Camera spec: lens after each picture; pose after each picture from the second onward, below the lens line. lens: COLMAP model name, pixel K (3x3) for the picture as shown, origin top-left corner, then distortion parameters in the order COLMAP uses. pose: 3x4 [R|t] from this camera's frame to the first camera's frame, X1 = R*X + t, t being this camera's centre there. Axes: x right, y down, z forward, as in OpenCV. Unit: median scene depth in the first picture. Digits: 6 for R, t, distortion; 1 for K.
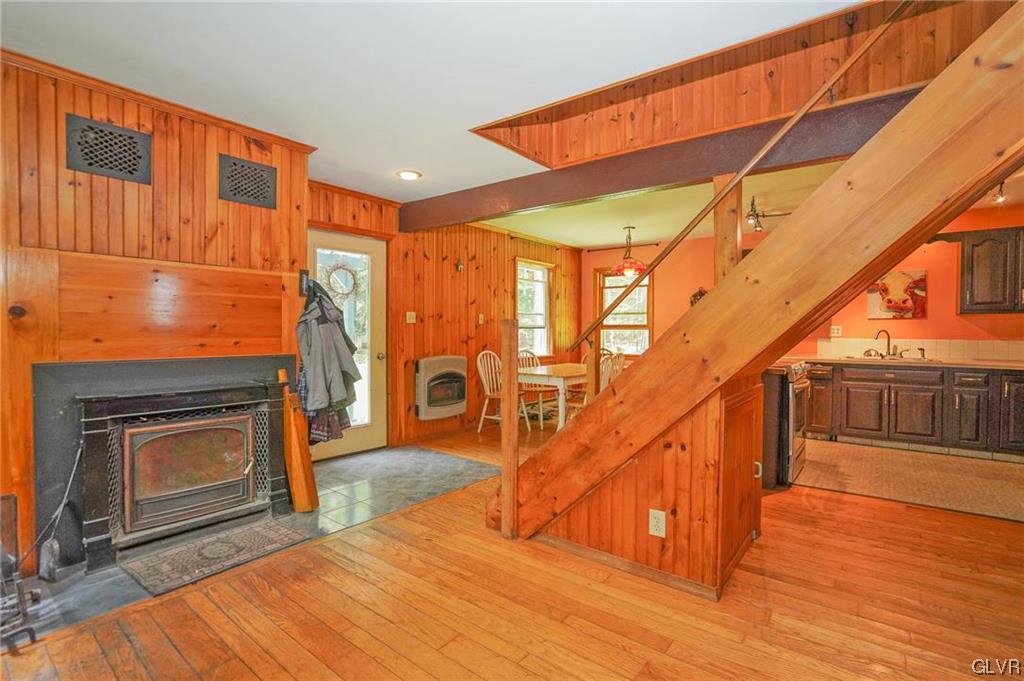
lens RADIAL K [[479.9, 0, 516.3], [0, 479.9, 338.2], [0, 0, 1]] dist [-0.045242, 0.014939]
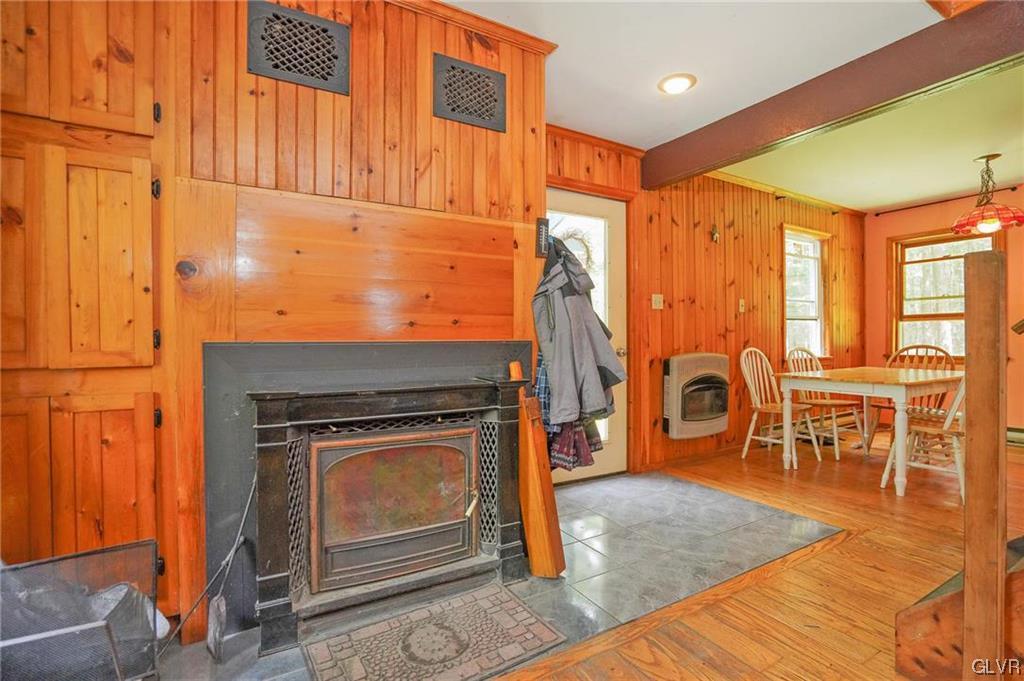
lens RADIAL K [[479.9, 0, 530.4], [0, 479.9, 337.6], [0, 0, 1]] dist [-0.045242, 0.014939]
pose [[0.936355, -0.008532, -0.350950, -0.240918], [0.001751, 0.999806, -0.019636, 0.046882], [0.351050, 0.017771, 0.936188, 0.378669]]
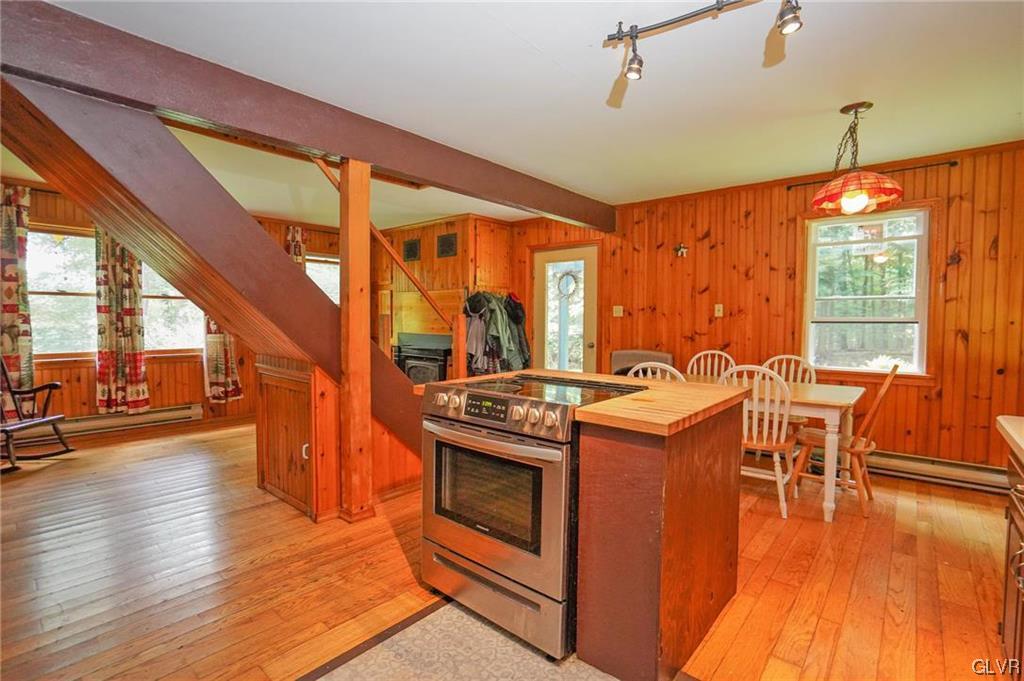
lens RADIAL K [[479.9, 0, 518.5], [0, 479.9, 337.3], [0, 0, 1]] dist [-0.045242, 0.014939]
pose [[-0.033440, 0.033884, -0.998866, 1.419749], [-0.025888, 0.999060, 0.034758, -0.028645], [0.999105, 0.027021, -0.032531, 1.376351]]
